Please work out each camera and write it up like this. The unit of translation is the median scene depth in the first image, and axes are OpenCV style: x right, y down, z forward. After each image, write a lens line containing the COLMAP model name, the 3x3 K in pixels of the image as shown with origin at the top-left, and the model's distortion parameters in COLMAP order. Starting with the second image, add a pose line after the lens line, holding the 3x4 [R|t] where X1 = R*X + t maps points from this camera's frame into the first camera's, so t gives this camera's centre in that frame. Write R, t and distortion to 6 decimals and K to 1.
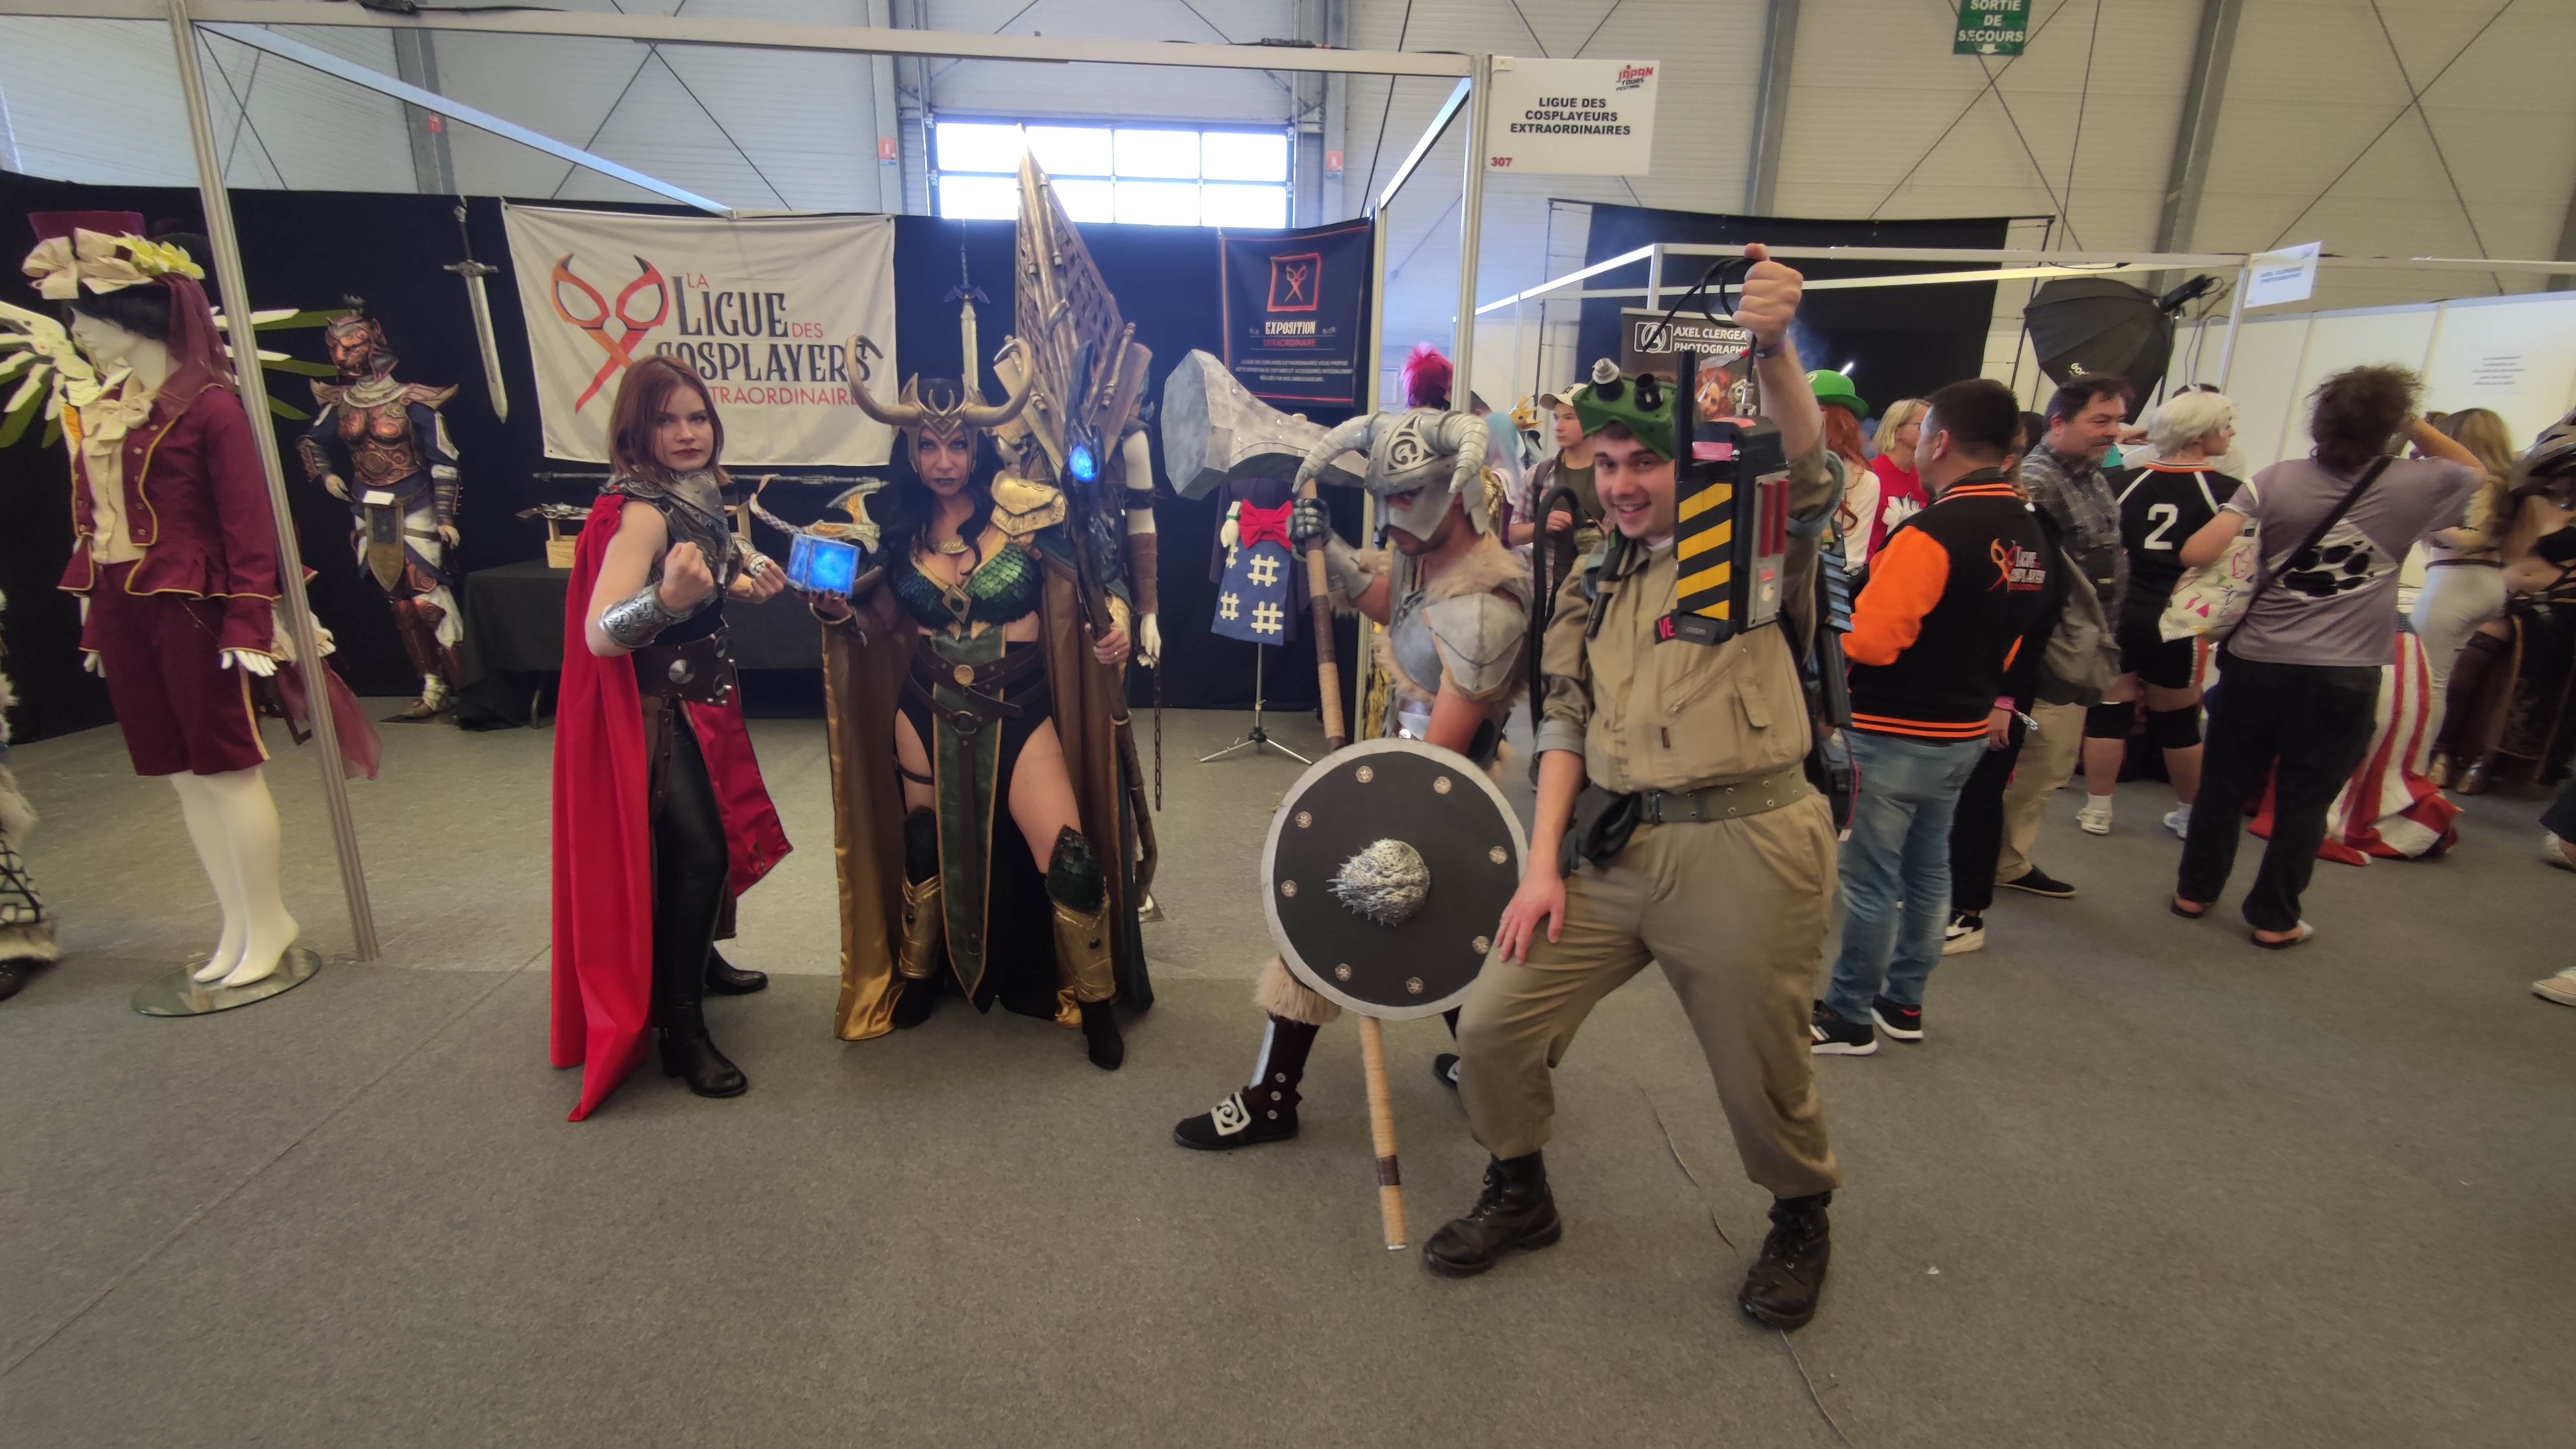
lens RADIAL K [[1164.6, 0, 1288.0], [0, 1164.6, 724.5], [0, 0, 1]] dist [0.027020, -0.018698]
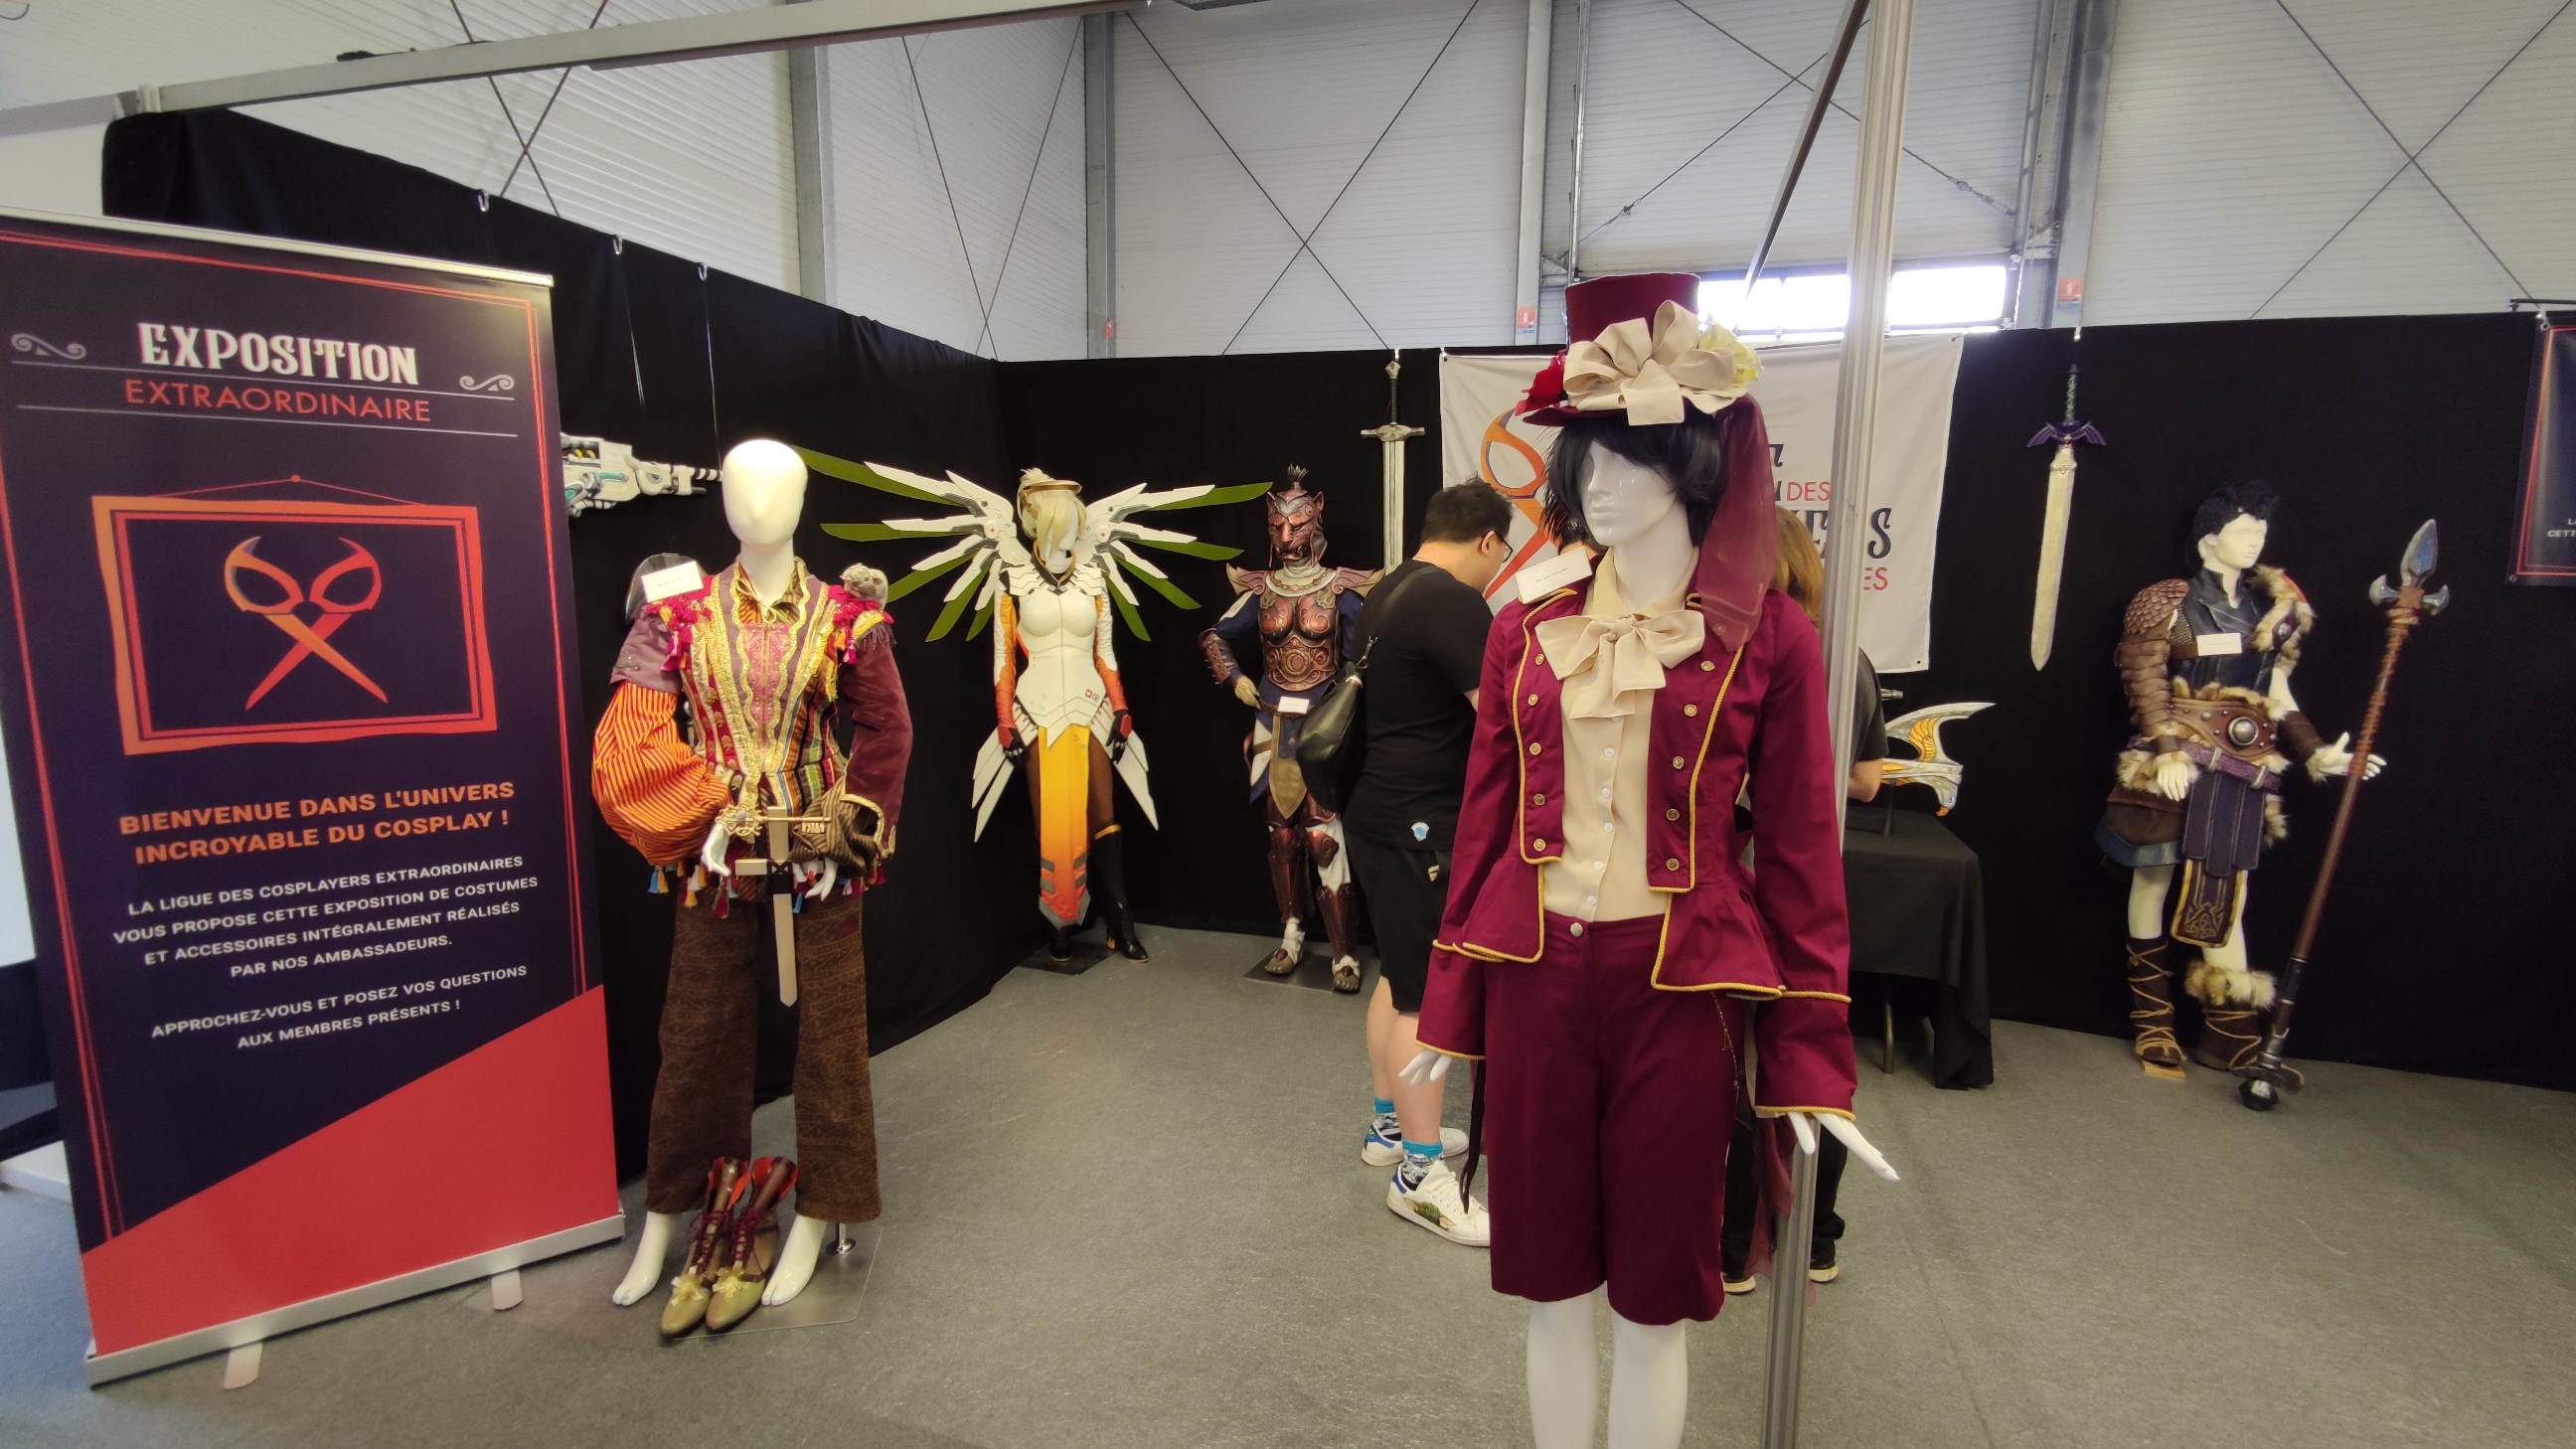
lens RADIAL K [[1219.5, 0, 1288.0], [0, 1219.5, 724.5], [0, 0, 1]] dist [0.000110, 0.000005]
pose [[0.934843, 0.039060, -0.352905, -0.480311], [-0.089911, 0.987577, -0.128868, -0.071138], [0.343488, 0.152202, 0.926742, 0.221588]]
